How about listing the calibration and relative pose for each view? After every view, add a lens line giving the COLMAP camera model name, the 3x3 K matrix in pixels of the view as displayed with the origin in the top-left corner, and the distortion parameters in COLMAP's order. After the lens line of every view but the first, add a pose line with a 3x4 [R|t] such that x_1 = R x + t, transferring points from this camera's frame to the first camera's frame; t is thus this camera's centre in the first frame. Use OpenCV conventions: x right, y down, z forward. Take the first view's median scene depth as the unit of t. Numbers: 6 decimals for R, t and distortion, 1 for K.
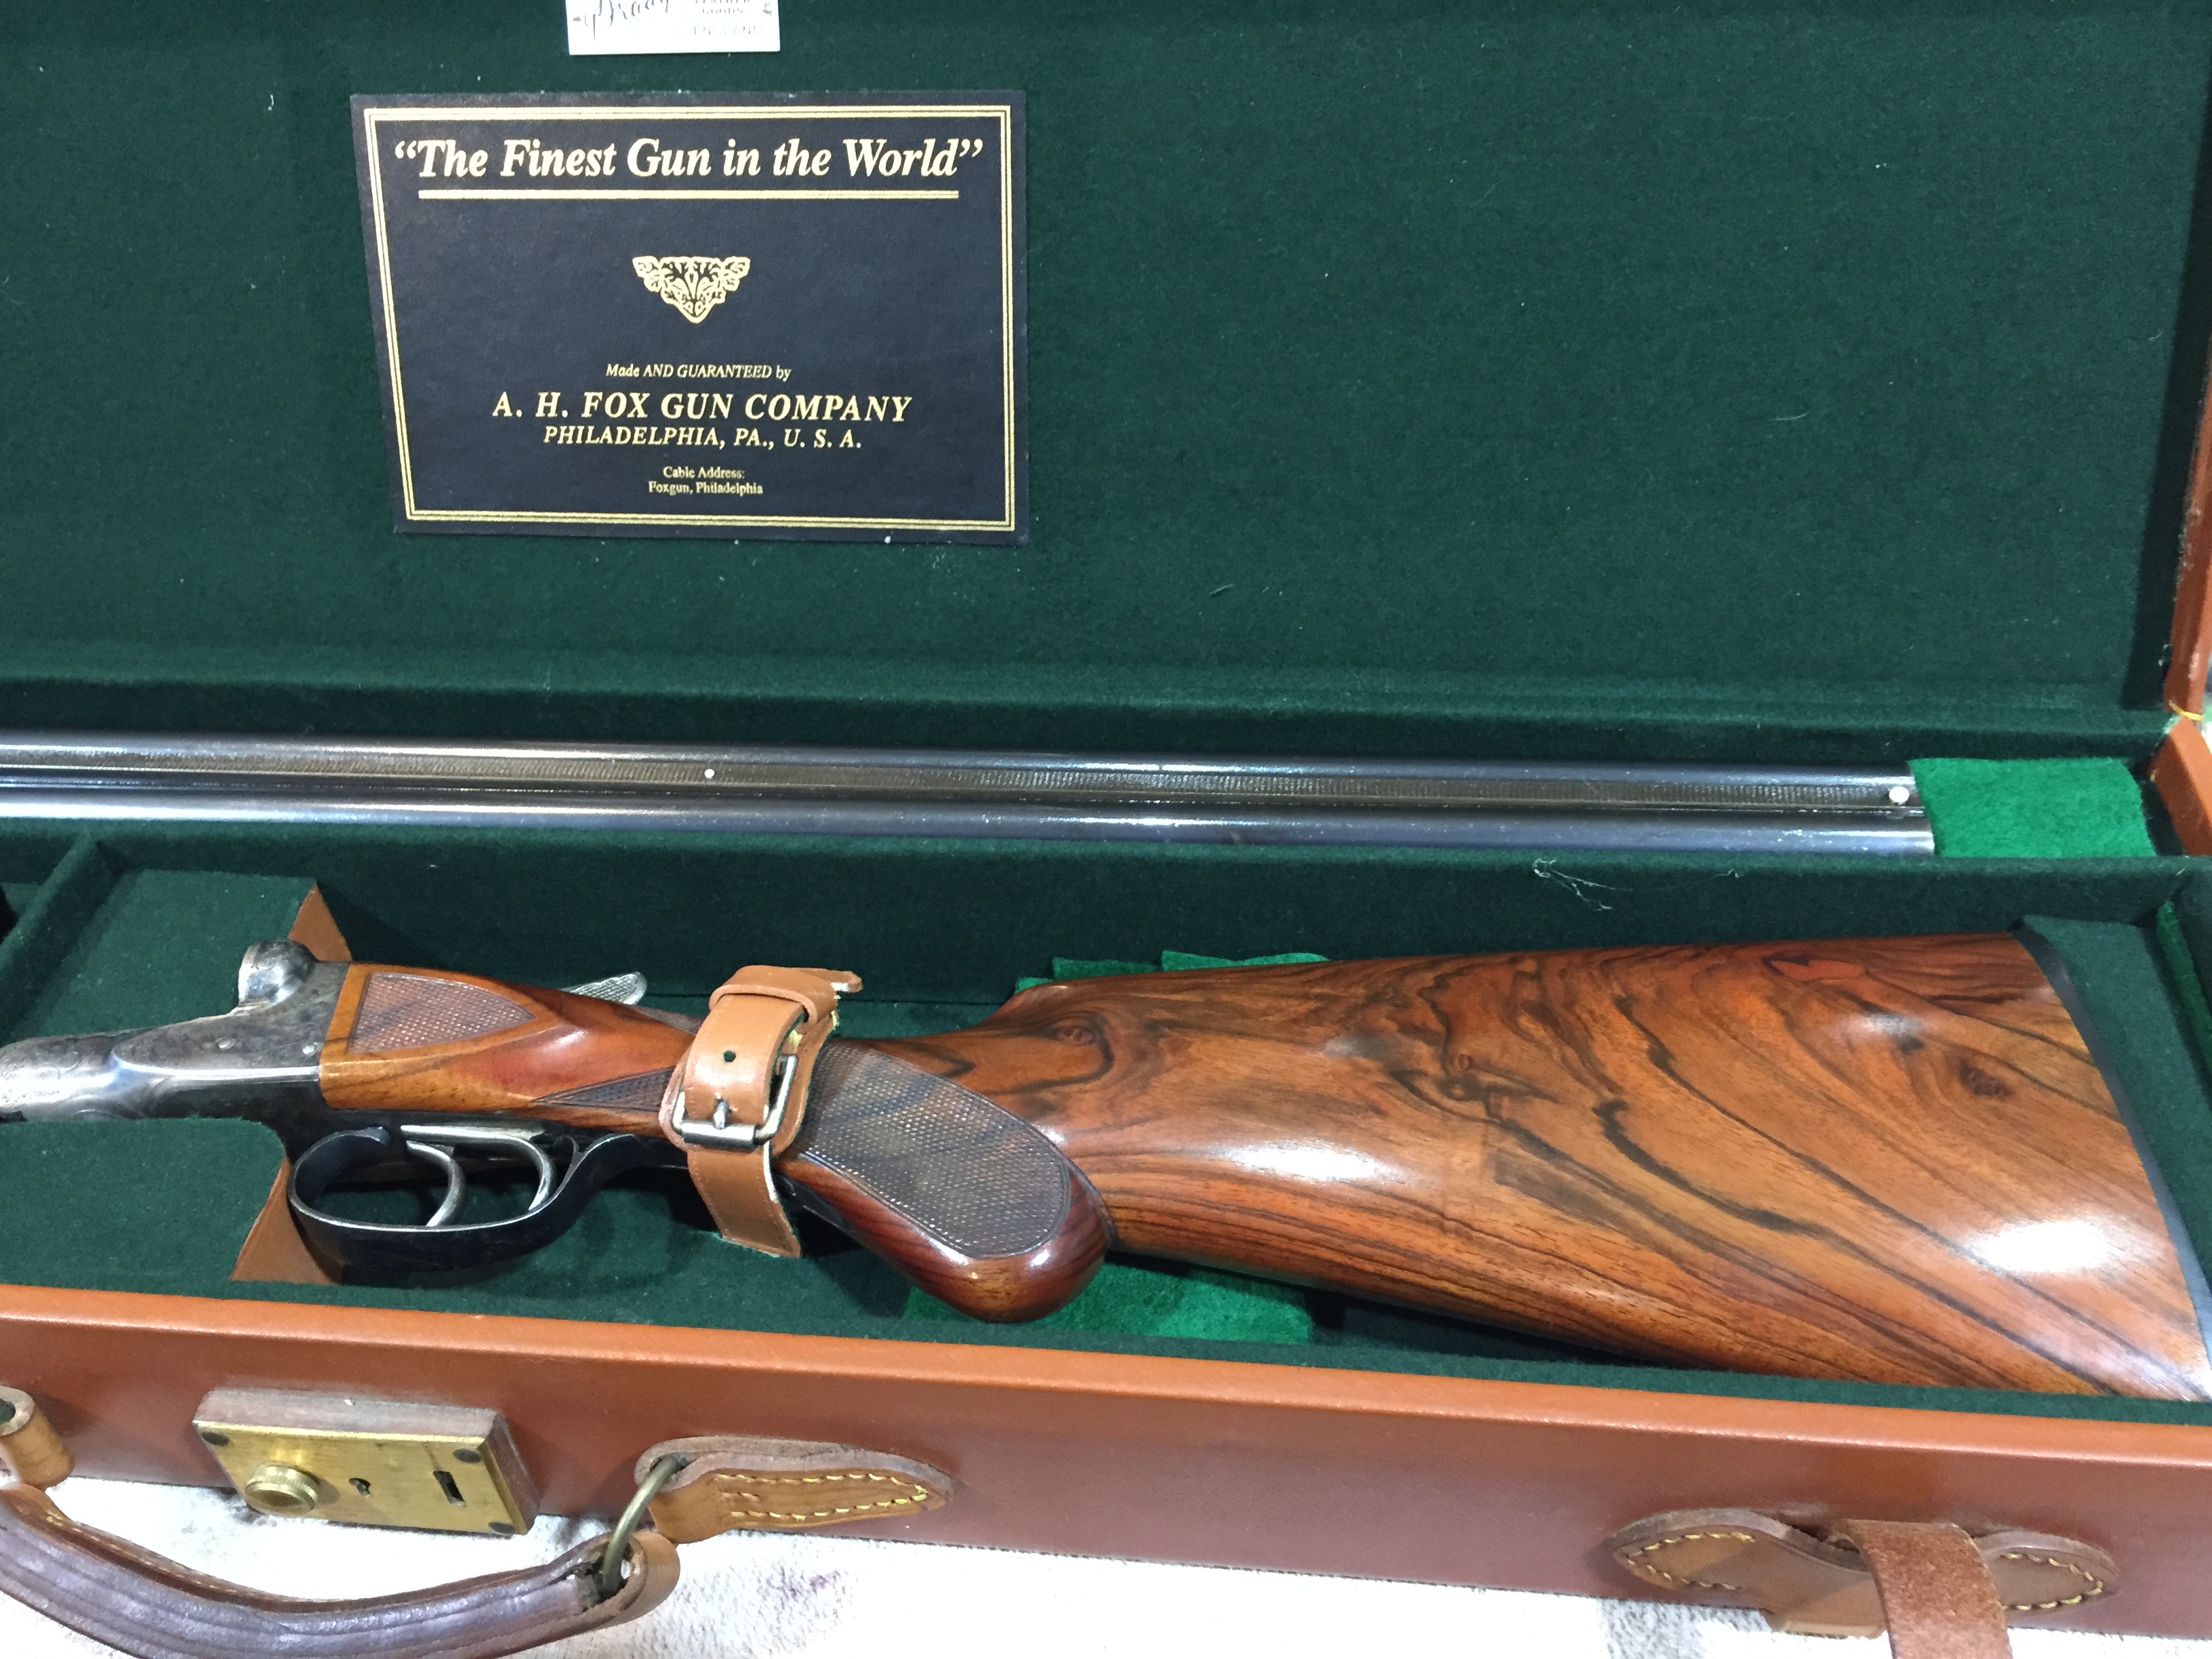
lens RADIAL K [[1914.9, 0, 1106.0], [0, 1914.9, 829.5], [0, 0, 1]] dist [0.003656, -0.007907]
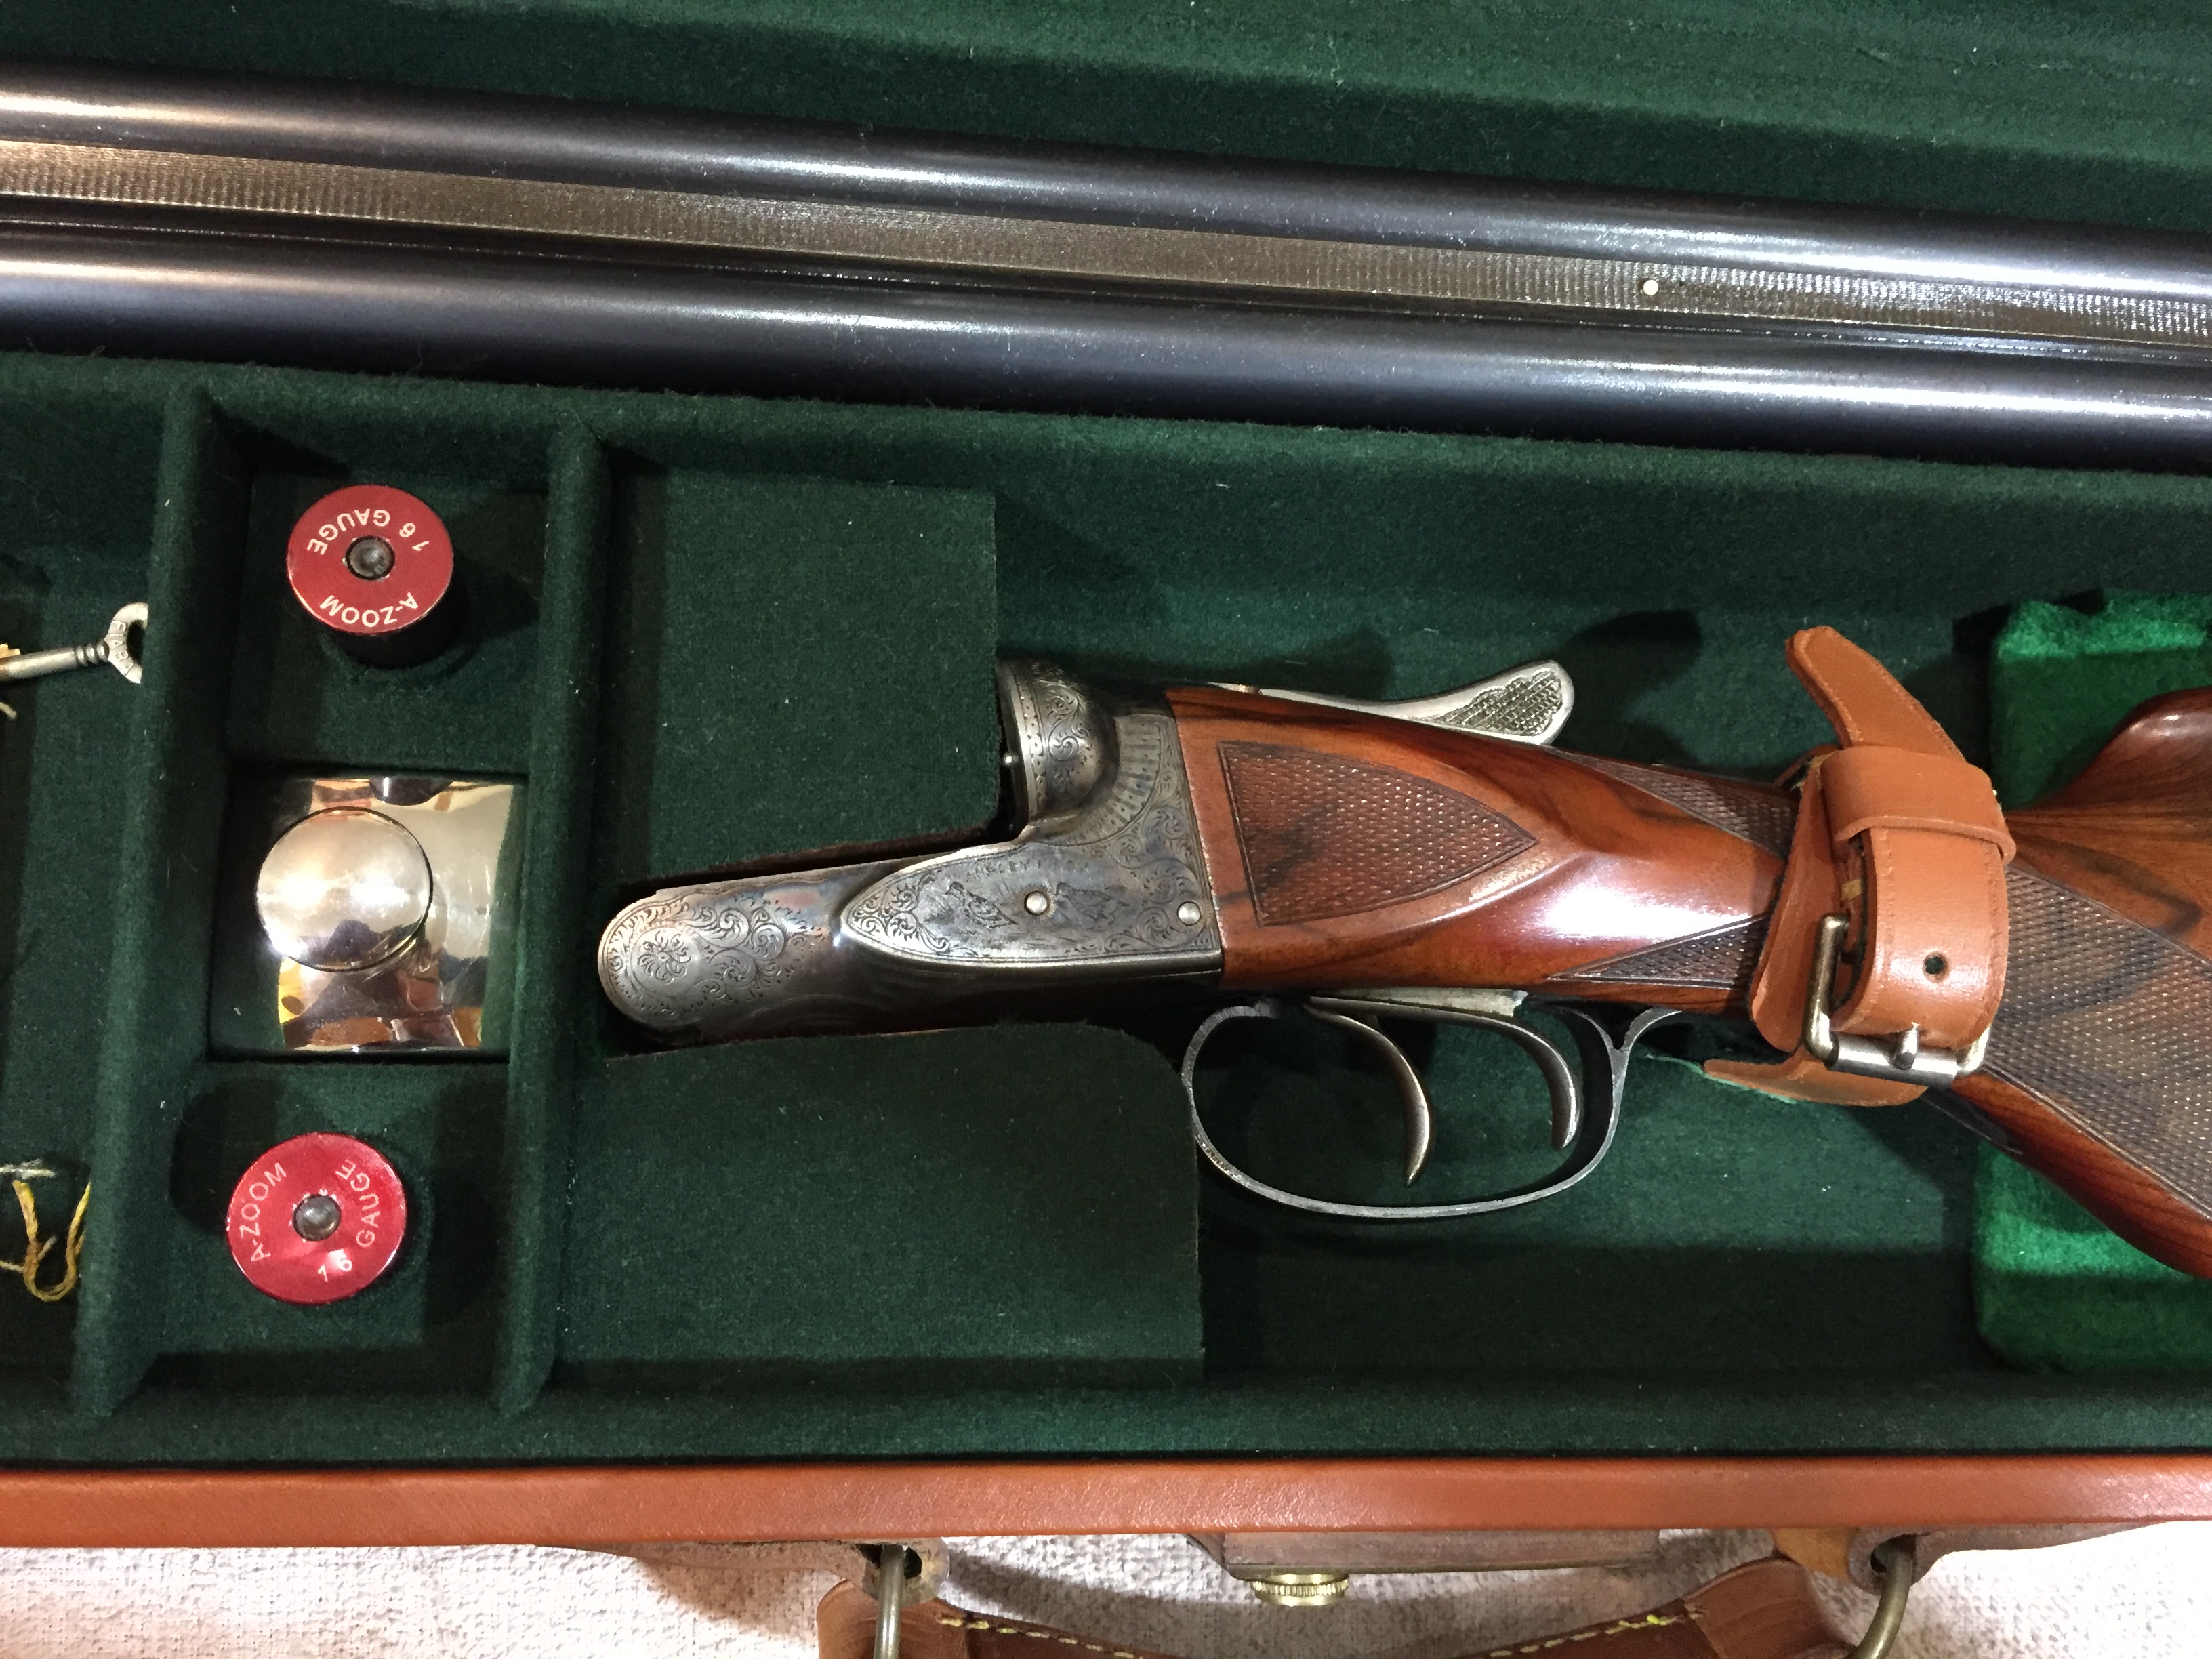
lens RADIAL K [[1914.9, 0, 1106.0], [0, 1914.9, 829.5], [0, 0, 1]] dist [0.003656, -0.007907]
pose [[0.981655, -0.046720, 0.184854, -0.555075], [-0.066820, 0.823730, 0.563030, -0.244520], [-0.178574, -0.565053, 0.805497, 0.541903]]
